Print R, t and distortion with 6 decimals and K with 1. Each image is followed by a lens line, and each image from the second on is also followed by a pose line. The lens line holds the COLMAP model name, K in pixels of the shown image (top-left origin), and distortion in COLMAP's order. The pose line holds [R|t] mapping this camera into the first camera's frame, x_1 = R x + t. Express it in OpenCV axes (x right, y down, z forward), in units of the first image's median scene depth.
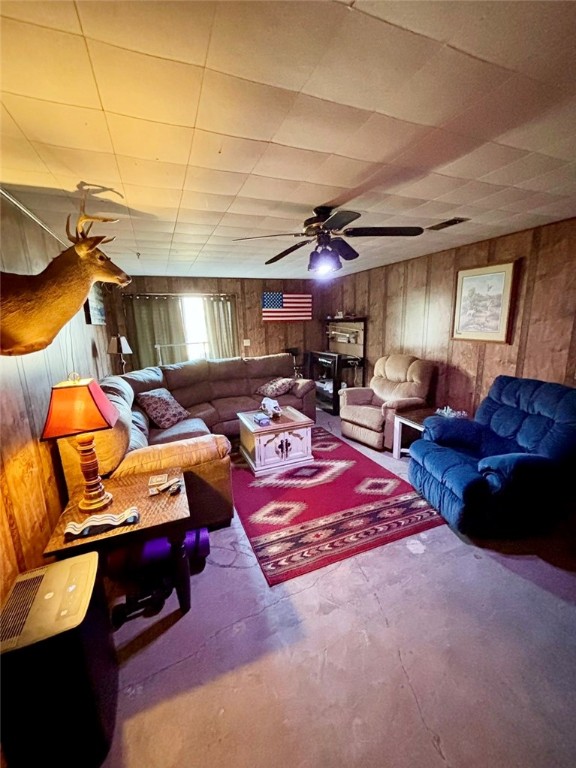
lens RADIAL K [[306.1, 0, 290.5], [0, 306.1, 383.2], [0, 0, 1]] dist [-0.003125, 0.000084]
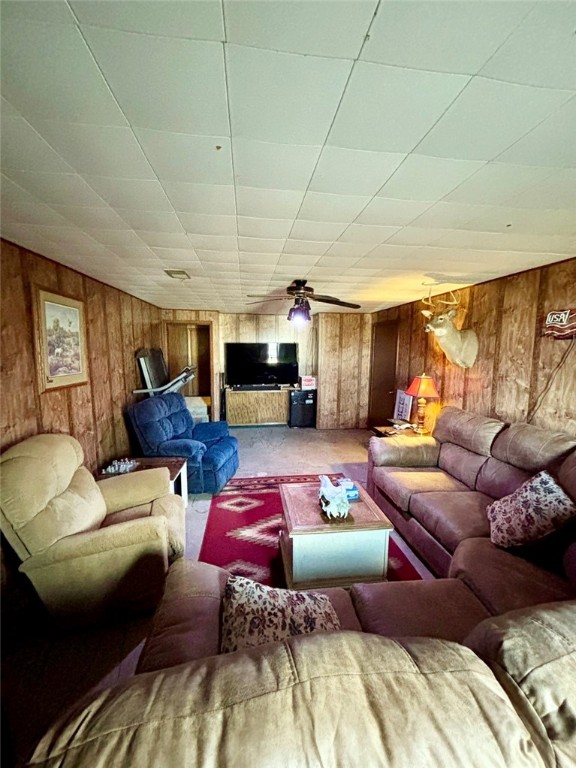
lens RADIAL K [[306.1, 0, 290.5], [0, 306.1, 383.2], [0, 0, 1]] dist [-0.003125, 0.000084]
pose [[-0.967876, -0.004686, 0.251383, -0.182732], [0.072828, 0.951738, 0.298145, -0.433306], [-0.240648, 0.306875, -0.920824, 2.012965]]
